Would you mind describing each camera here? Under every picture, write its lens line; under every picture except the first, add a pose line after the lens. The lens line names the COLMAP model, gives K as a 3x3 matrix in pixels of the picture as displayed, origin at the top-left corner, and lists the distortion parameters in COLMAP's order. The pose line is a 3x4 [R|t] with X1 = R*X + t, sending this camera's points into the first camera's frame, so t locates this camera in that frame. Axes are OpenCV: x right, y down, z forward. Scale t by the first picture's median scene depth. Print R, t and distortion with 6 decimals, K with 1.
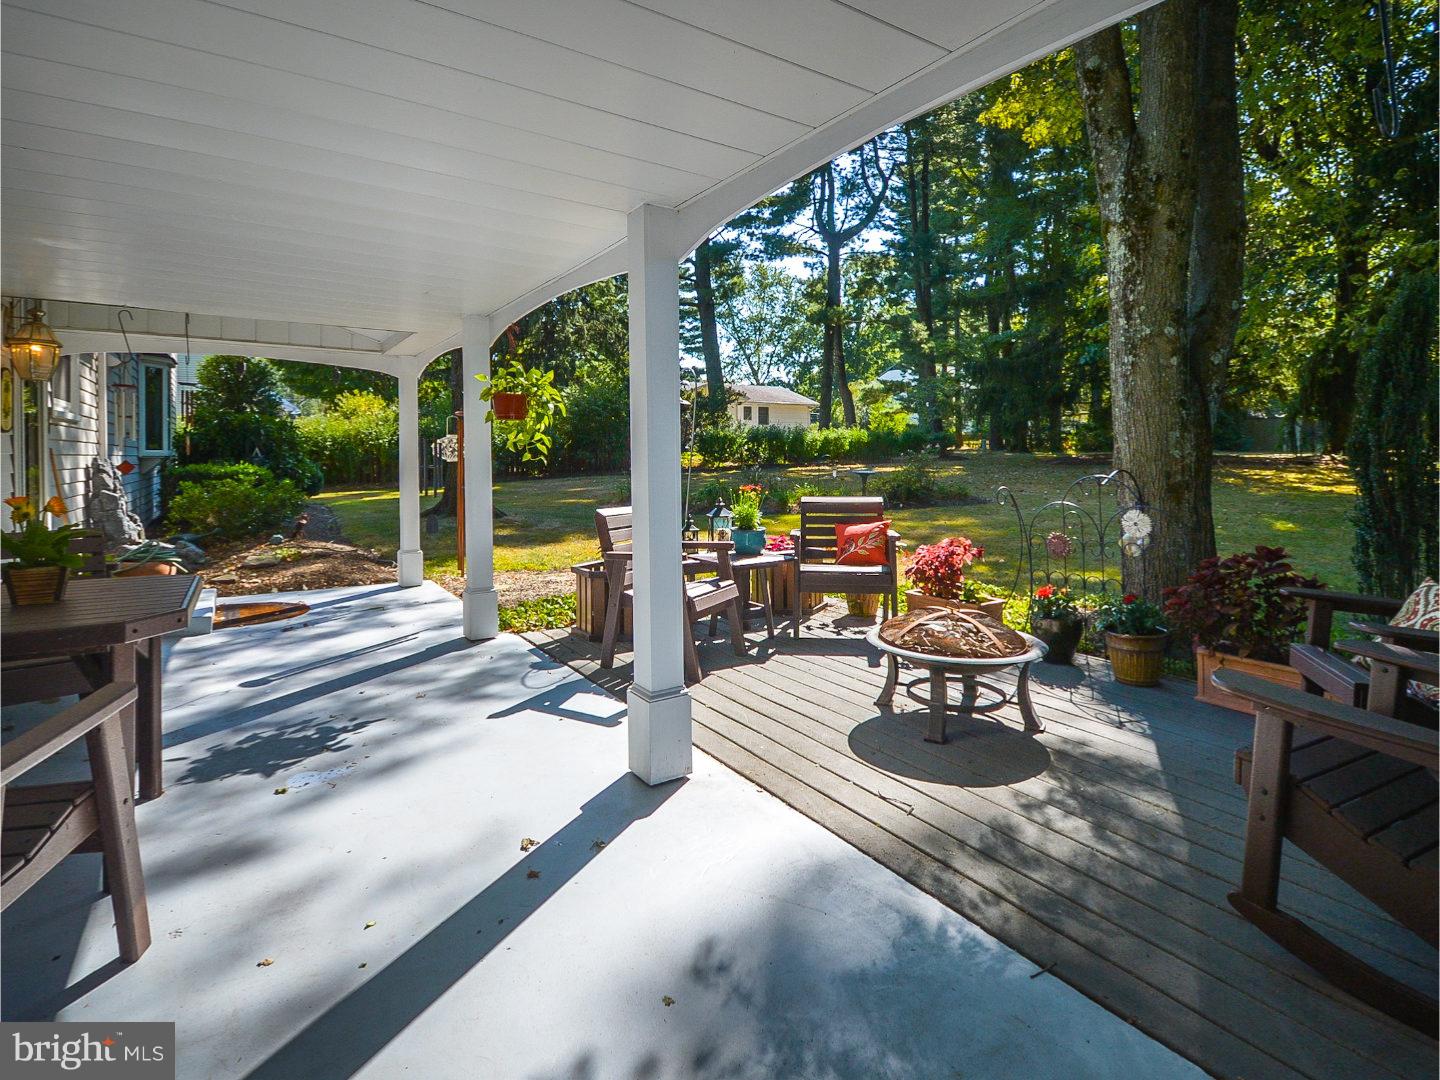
lens RADIAL K [[755.6, 0, 720.5], [0, 755.6, 436.1], [0, 0, 1]] dist [-0.001805, -0.000416]
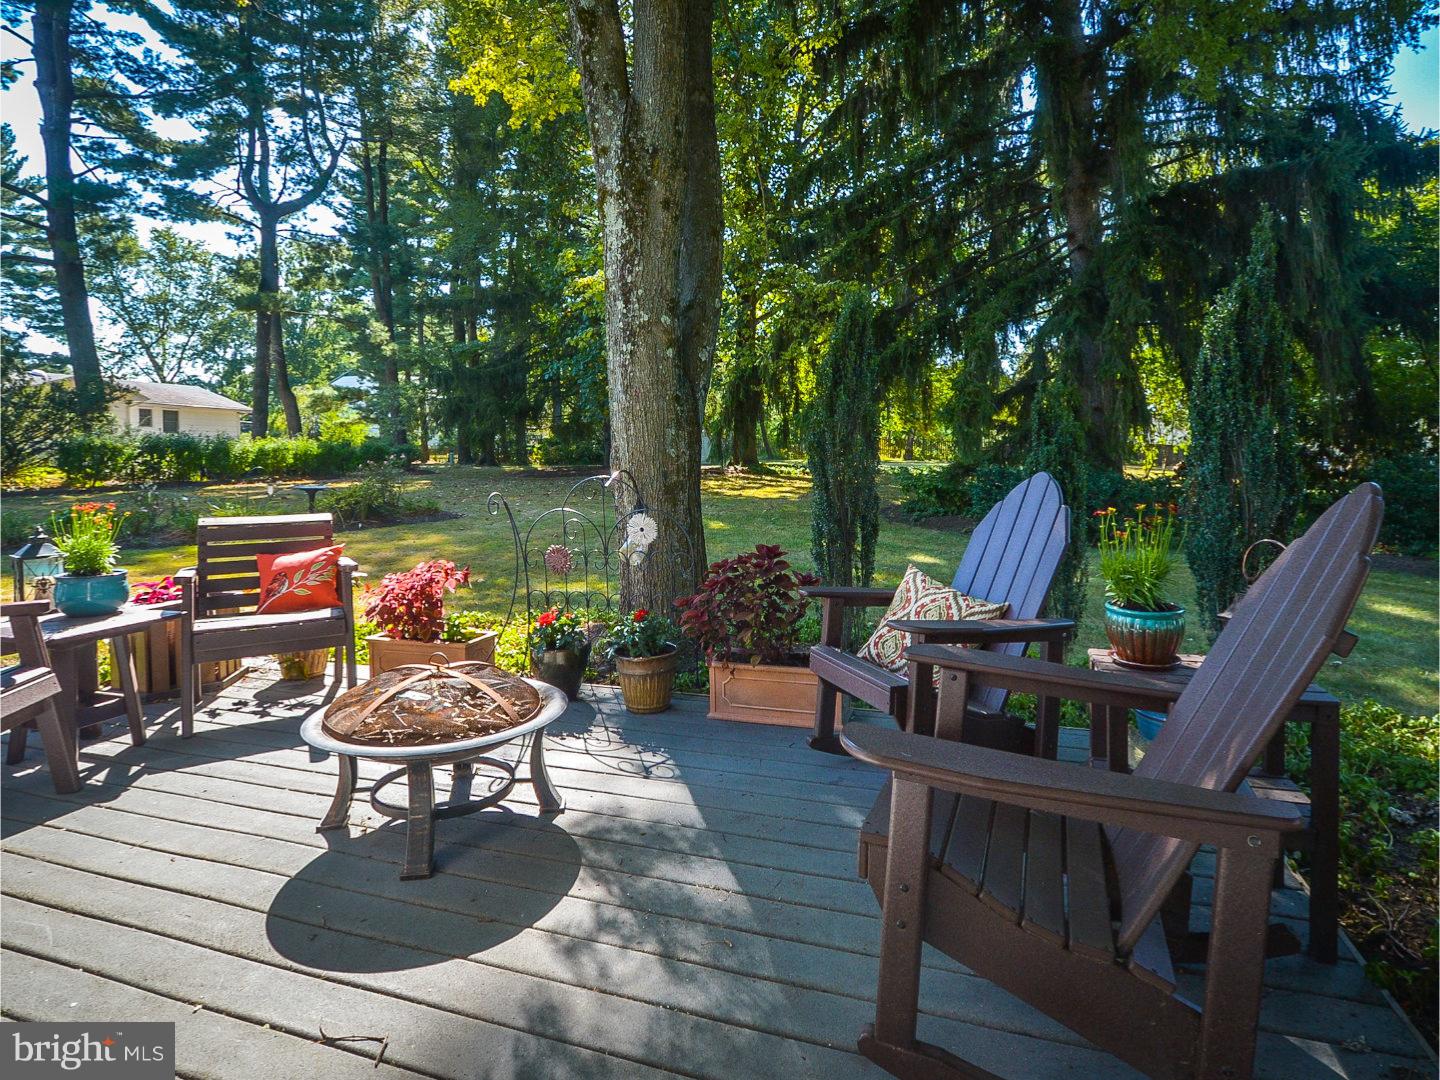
lens RADIAL K [[771.4, 0, 715.1], [0, 771.4, 490.1], [0, 0, 1]] dist [0.000967, 0.000264]
pose [[0.786298, -0.025475, 0.617322, 0.043477], [-0.005777, 0.998803, 0.048575, 0.019067], [-0.617821, -0.041760, 0.785209, 0.174808]]
